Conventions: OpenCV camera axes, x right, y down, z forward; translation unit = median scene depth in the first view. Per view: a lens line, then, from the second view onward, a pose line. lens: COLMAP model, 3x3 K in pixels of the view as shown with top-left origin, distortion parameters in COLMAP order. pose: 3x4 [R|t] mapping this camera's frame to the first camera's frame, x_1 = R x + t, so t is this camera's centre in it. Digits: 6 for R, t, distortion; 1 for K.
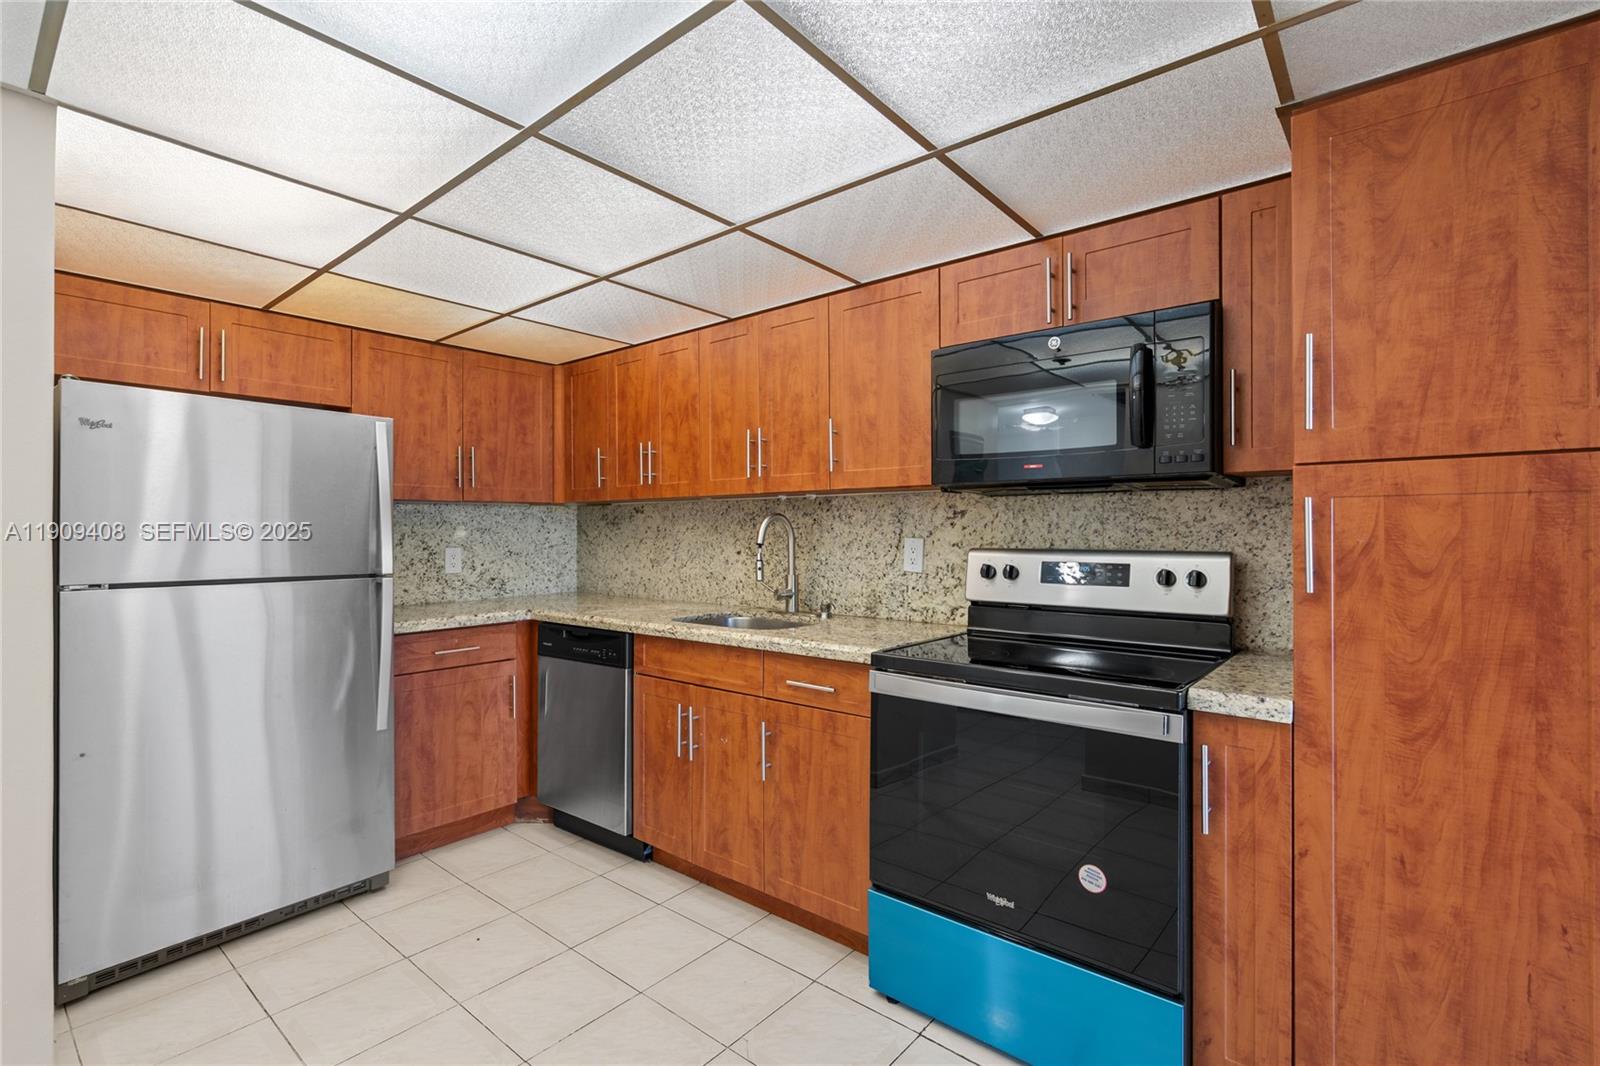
lens RADIAL K [[734.4, 0, 798.5], [0, 734.4, 530.6], [0, 0, 1]] dist [-0.006170, 0.003887]
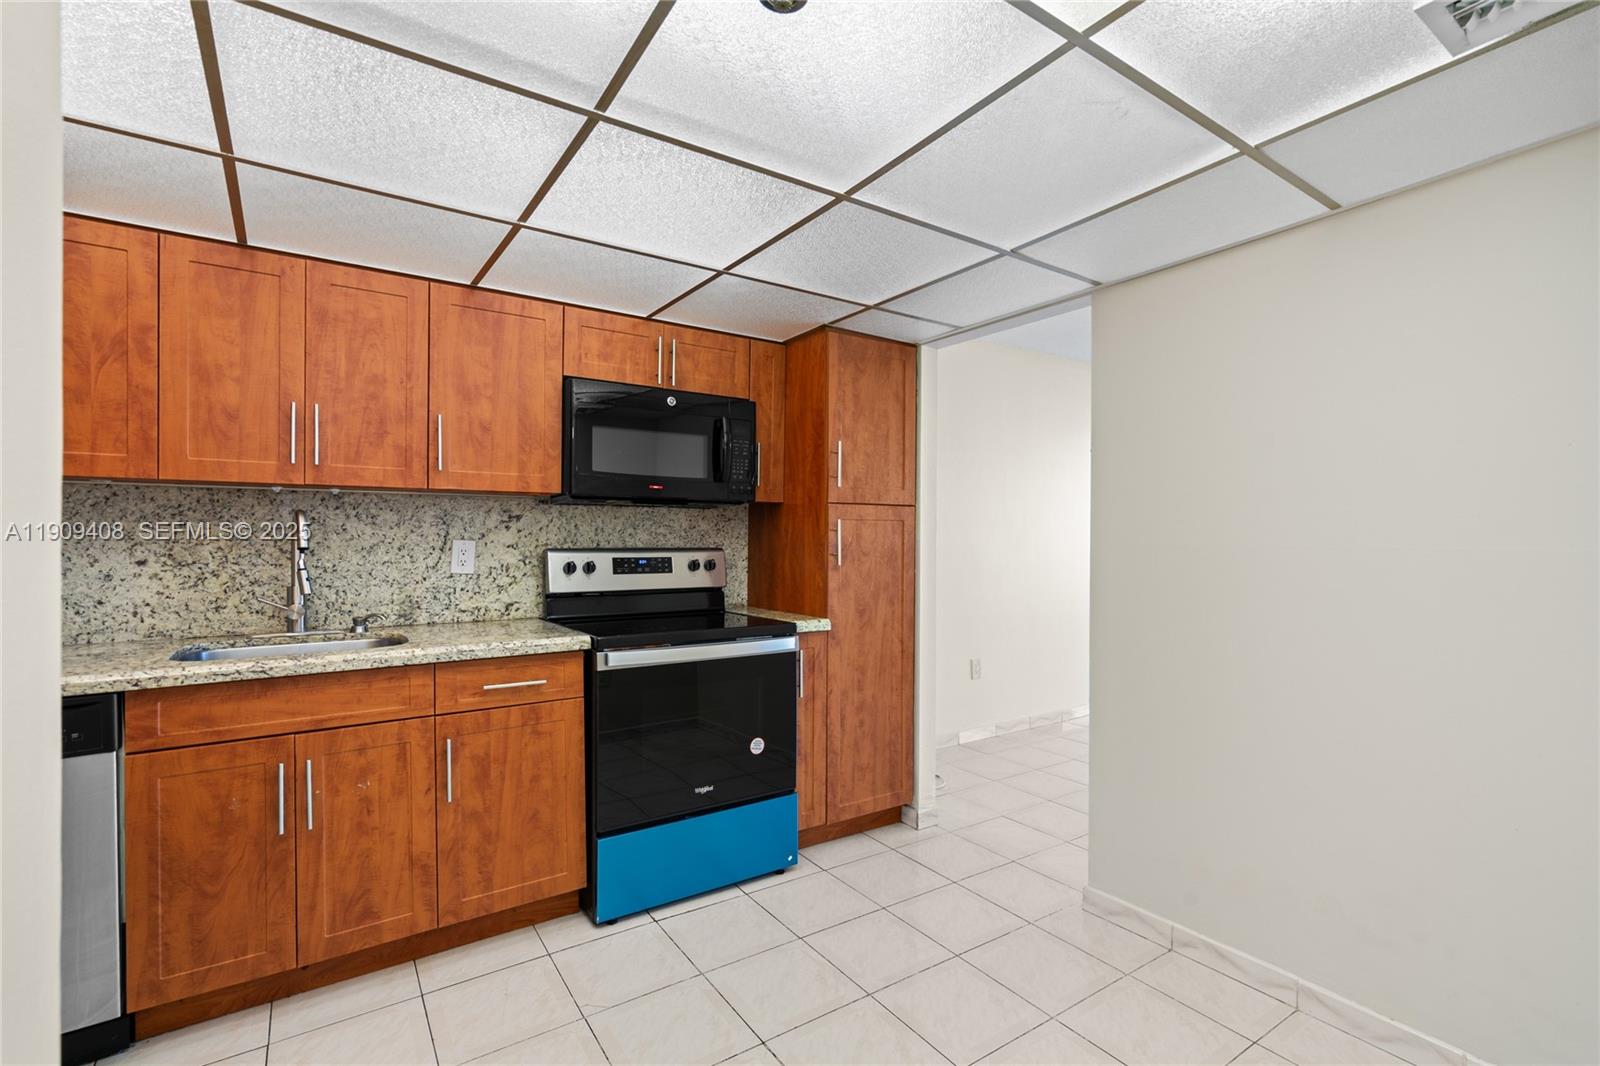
lens RADIAL K [[733.2, 0, 799.4], [0, 733.2, 538.2], [0, 0, 1]] dist [-0.004630, 0.007567]
pose [[0.274117, -0.000327, 0.961696, -0.700697], [-0.006511, 0.999976, 0.002196, 0.002332], [-0.961674, -0.006863, 0.274109, 0.279036]]
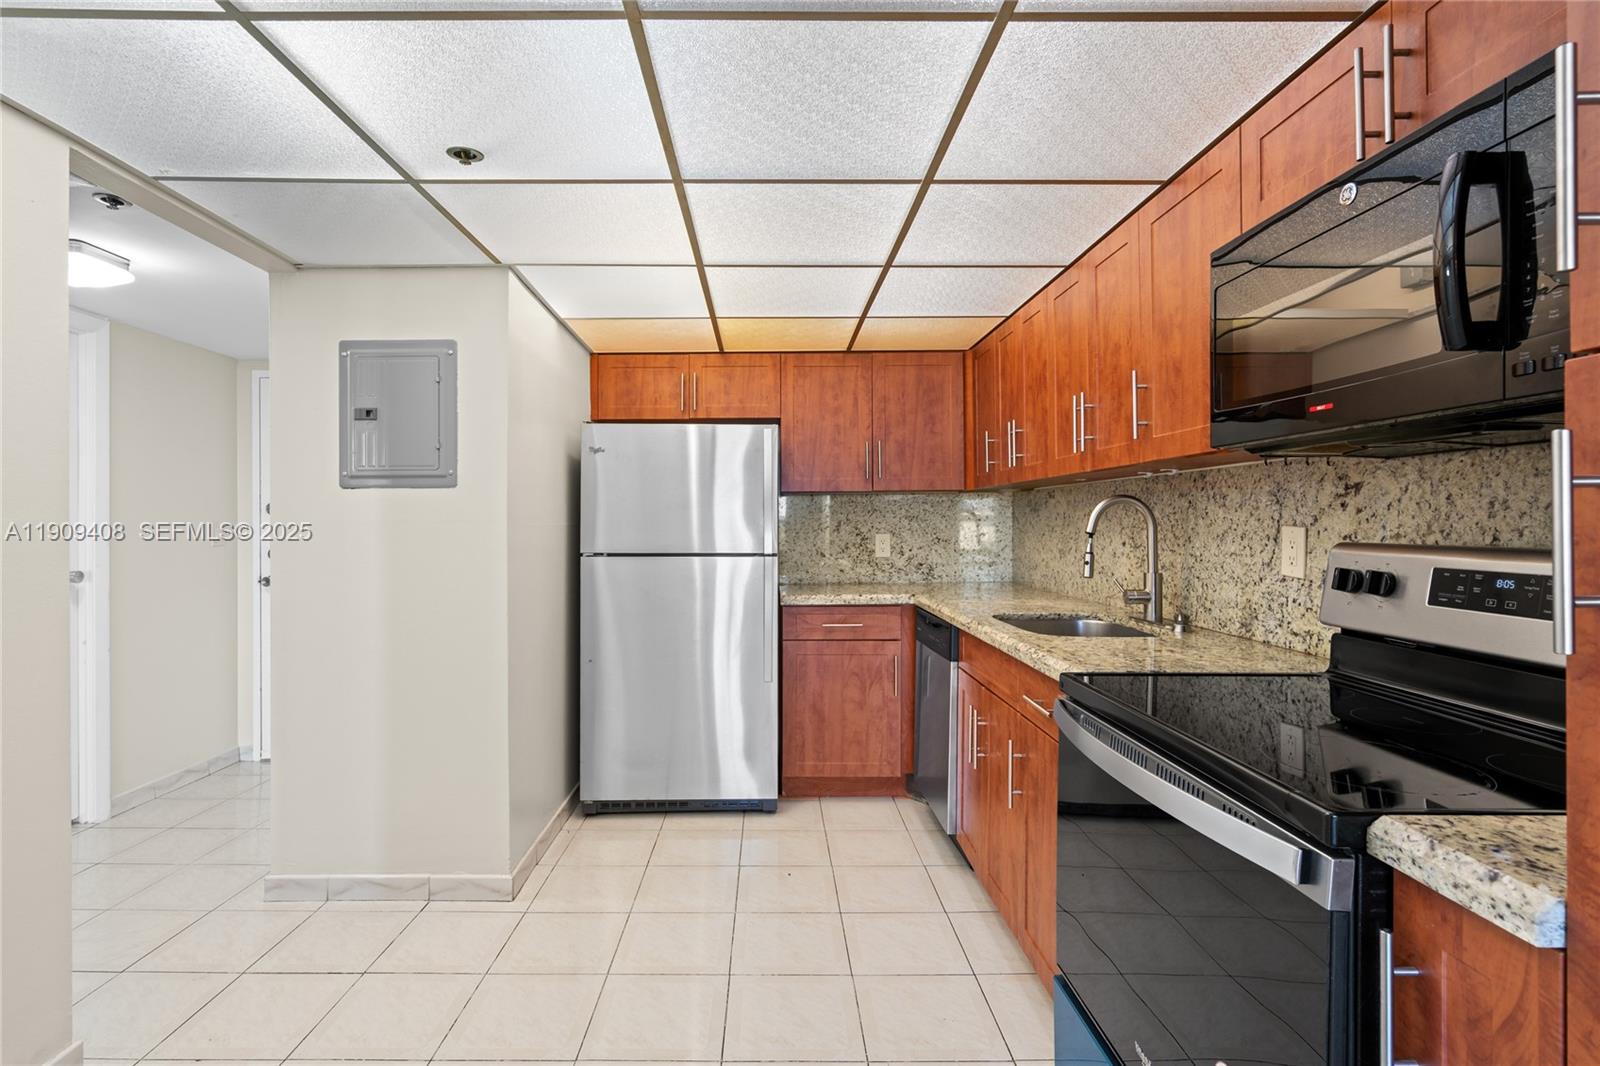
lens RADIAL K [[758.8, 0, 762.9], [0, 758.8, 523.2], [0, 0, 1]] dist [-0.013987, 0.009070]
pose [[0.637236, 0.001404, -0.770667, 0.385361], [0.003010, 0.999986, 0.004311, 0.002785], [0.770662, -0.005067, 0.637223, 0.186950]]
